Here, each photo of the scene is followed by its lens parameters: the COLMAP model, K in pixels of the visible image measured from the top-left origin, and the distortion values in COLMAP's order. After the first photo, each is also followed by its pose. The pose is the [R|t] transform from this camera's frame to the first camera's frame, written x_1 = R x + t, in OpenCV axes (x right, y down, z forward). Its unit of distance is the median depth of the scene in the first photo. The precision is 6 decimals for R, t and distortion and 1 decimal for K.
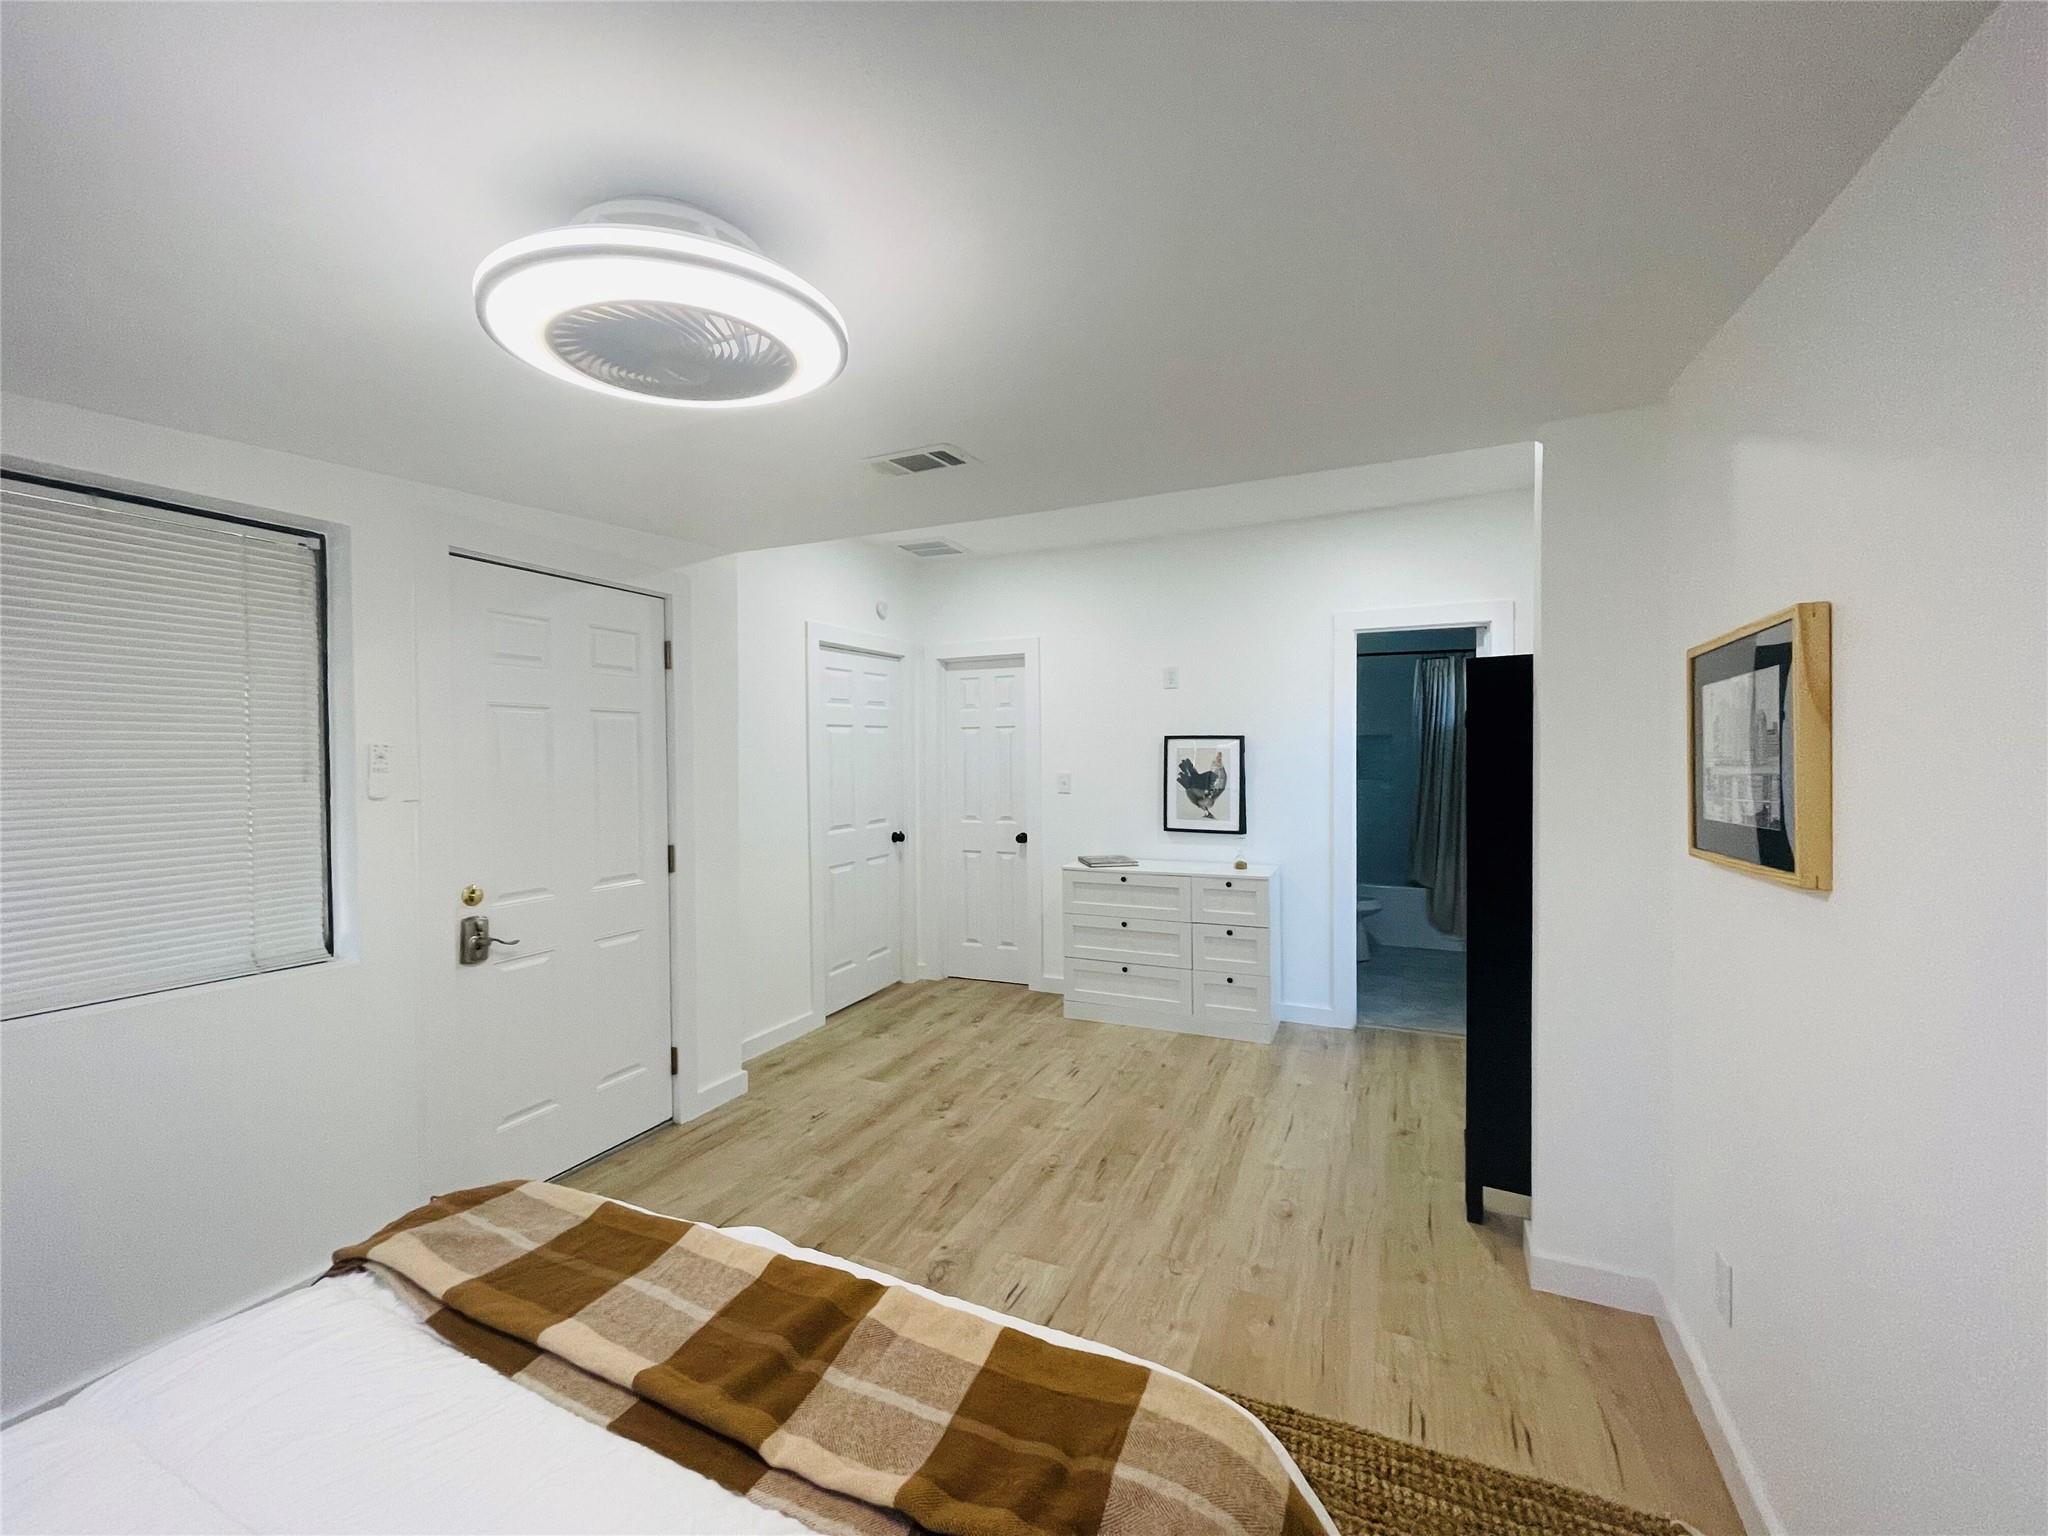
lens RADIAL K [[828.2, 0, 1025.8], [0, 828.2, 774.5], [0, 0, 1]] dist [0.000009, -0.001234]
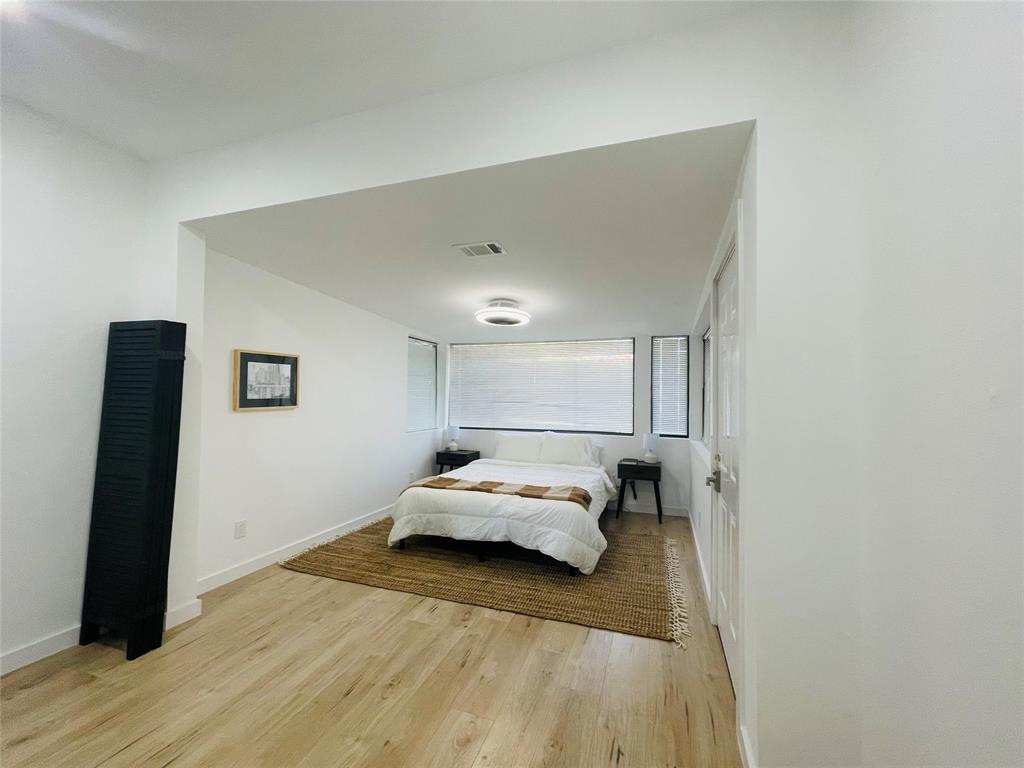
lens RADIAL K [[414.1, 0, 511.0], [0, 414.1, 385.2], [0, 0, 1]] dist [0.000009, -0.001234]
pose [[-0.996892, -0.004304, -0.078660, -0.114969], [-0.004789, 0.999971, 0.005984, -0.012439], [0.078632, 0.006343, -0.996884, 1.825177]]
